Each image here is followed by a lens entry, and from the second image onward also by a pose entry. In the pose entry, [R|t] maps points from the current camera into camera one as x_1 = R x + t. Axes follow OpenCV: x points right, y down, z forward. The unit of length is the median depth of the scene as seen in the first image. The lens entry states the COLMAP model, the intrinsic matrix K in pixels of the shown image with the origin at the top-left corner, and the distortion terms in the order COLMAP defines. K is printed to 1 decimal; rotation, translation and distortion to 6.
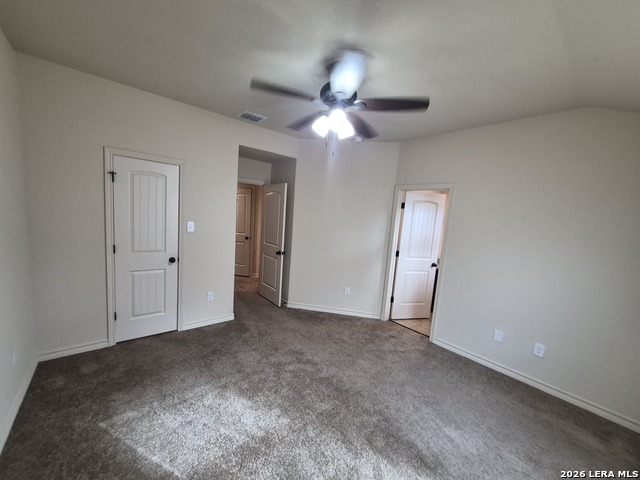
lens RADIAL K [[254.9, 0, 314.3], [0, 254.9, 241.7], [0, 0, 1]] dist [0.003551, 0.000452]
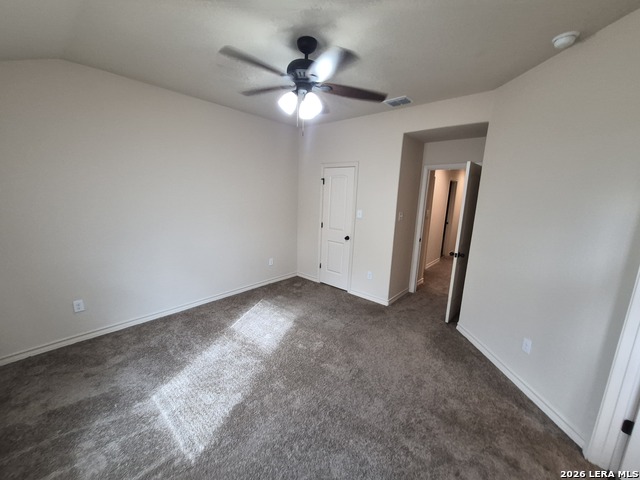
lens RADIAL K [[254.9, 0, 314.3], [0, 254.9, 241.7], [0, 0, 1]] dist [0.003551, 0.000452]
pose [[0.144987, 0.115099, -0.982716, 0.730257], [-0.135326, 0.986184, 0.095540, -0.013439], [0.980136, 0.119135, 0.158559, 0.599998]]
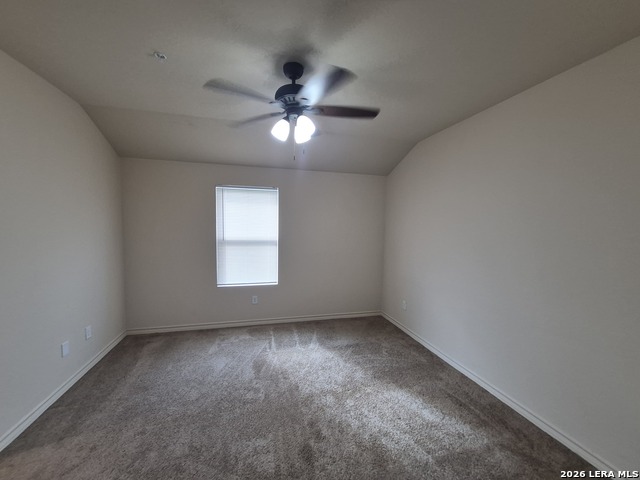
lens RADIAL K [[251.8, 0, 317.4], [0, 251.8, 240.9], [0, 0, 1]] dist [0.009307, 0.000128]
pose [[-0.905235, -0.118094, 0.408171, -0.281166], [-0.035903, 0.978425, 0.203457, -0.150197], [-0.423392, 0.169521, -0.889945, 1.207443]]
